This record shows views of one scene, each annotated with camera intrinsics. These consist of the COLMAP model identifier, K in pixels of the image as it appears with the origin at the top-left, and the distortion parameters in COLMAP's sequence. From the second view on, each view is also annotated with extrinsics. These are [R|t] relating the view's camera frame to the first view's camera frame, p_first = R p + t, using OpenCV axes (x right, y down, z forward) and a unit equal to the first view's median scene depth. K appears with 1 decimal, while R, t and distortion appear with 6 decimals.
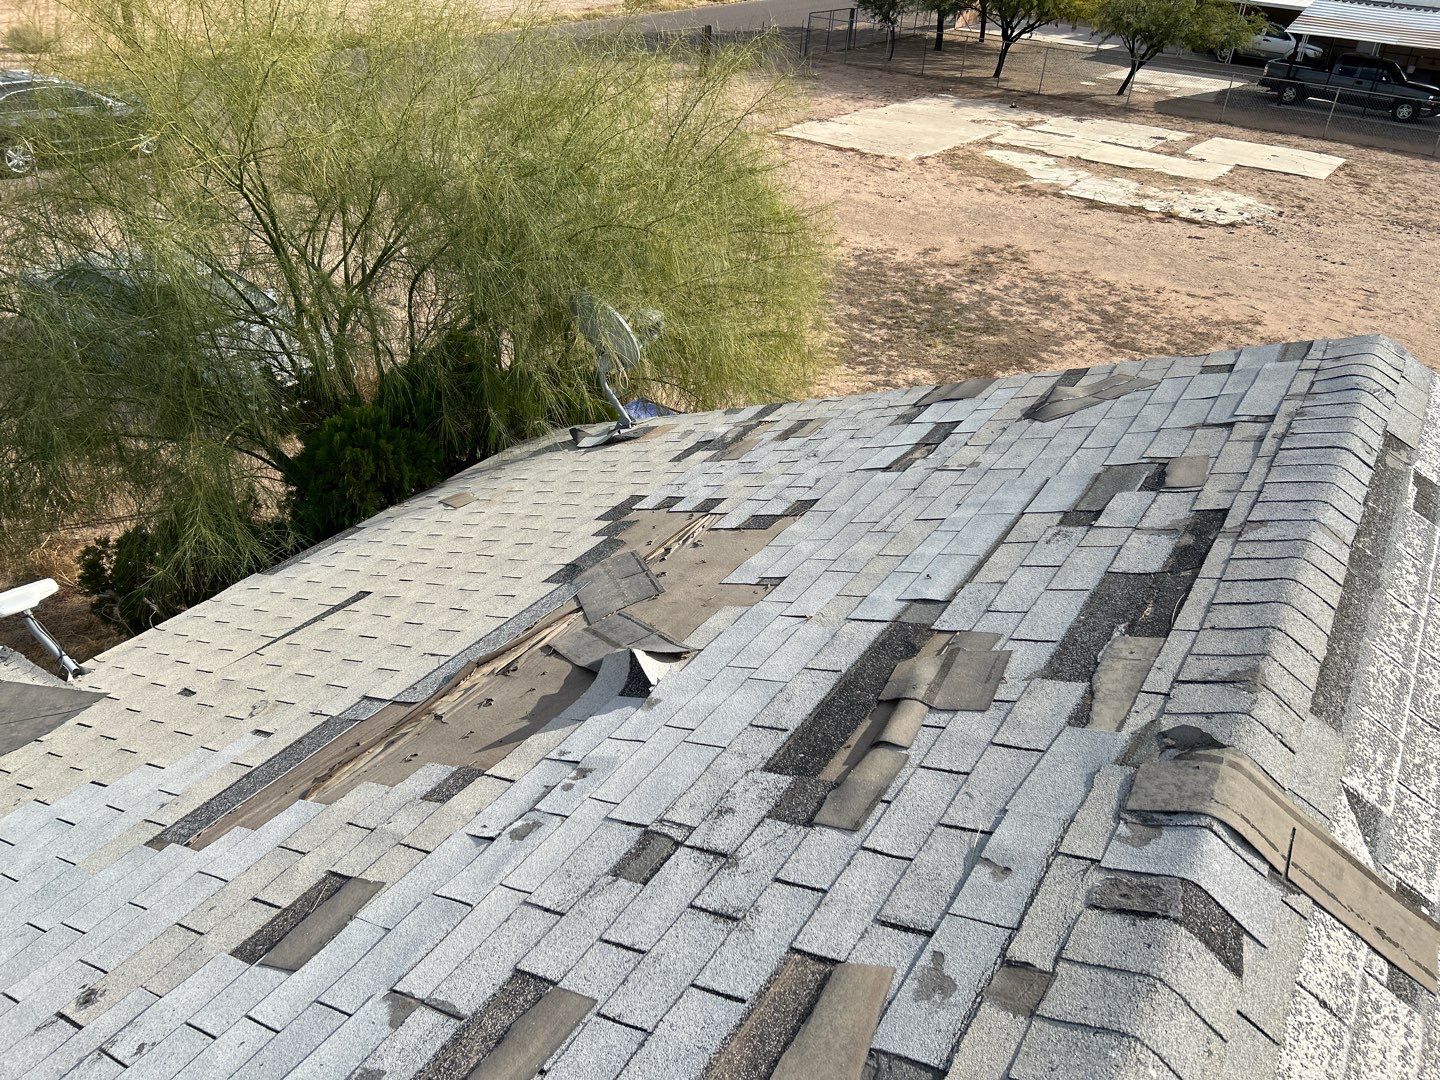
lens RADIAL K [[1081.3, 0, 717.9], [0, 1081.3, 548.2], [0, 0, 1]] dist [0.042063, -0.052202]
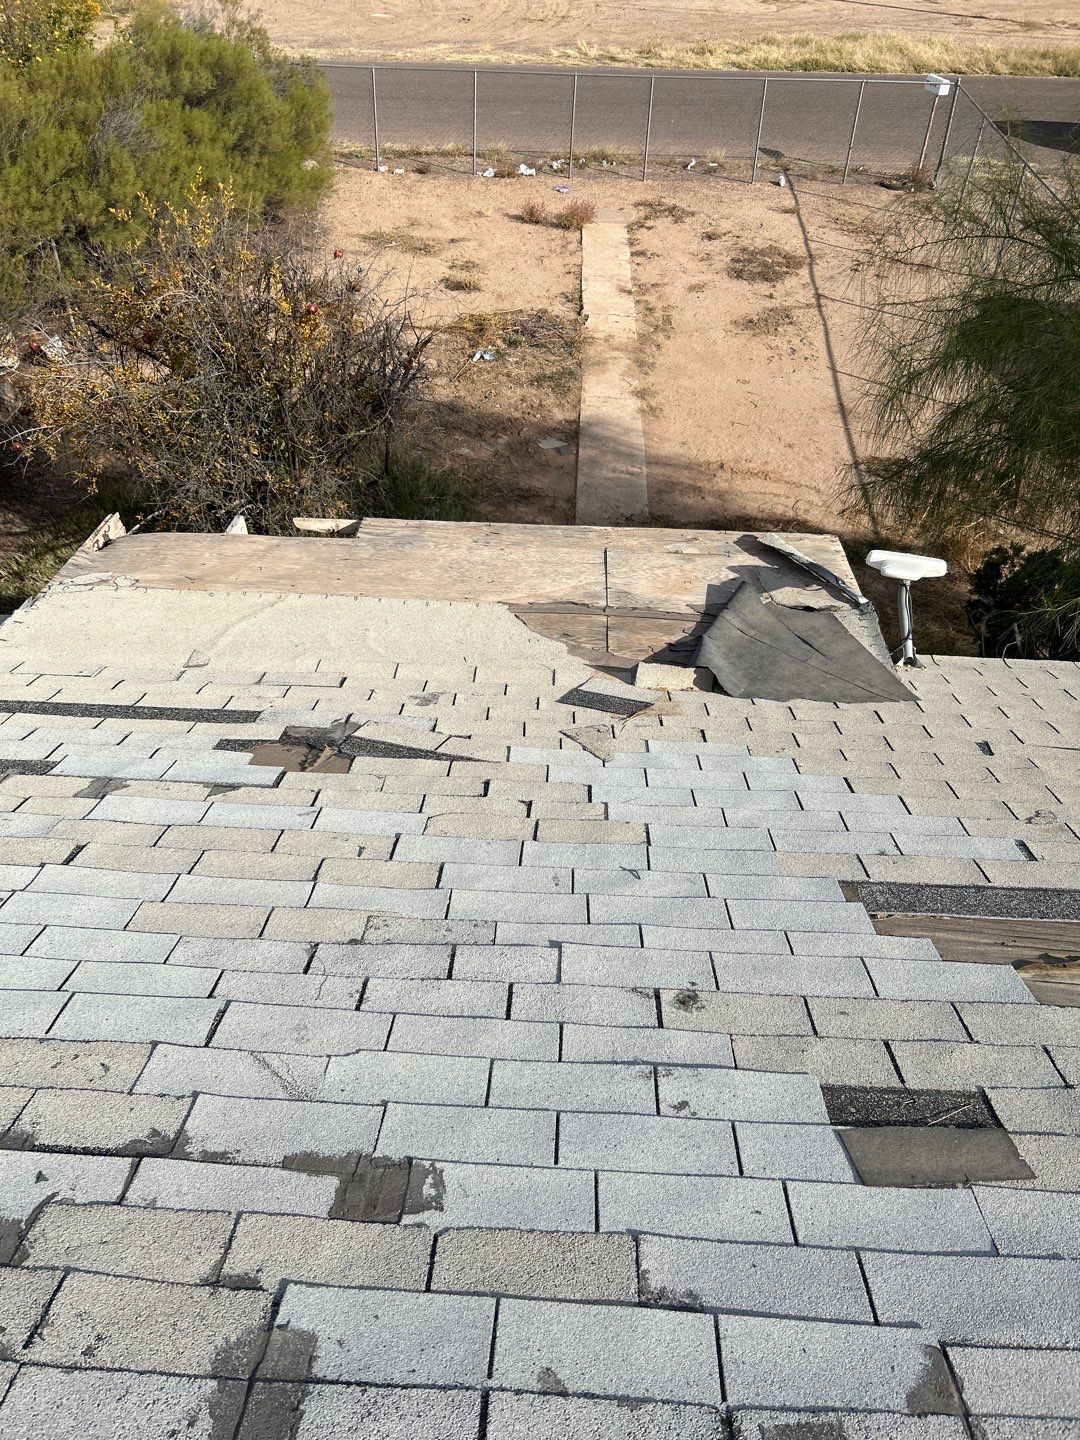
lens RADIAL K [[1081.3, 0, 536.8], [0, 1081.3, 701.2], [0, 0, 1]] dist [0.042063, -0.052202]
pose [[0.496560, 0.526368, -0.690192, -0.114546], [-0.447985, 0.836475, 0.315625, -0.013140], [0.743463, 0.152469, 0.651165, 0.217442]]
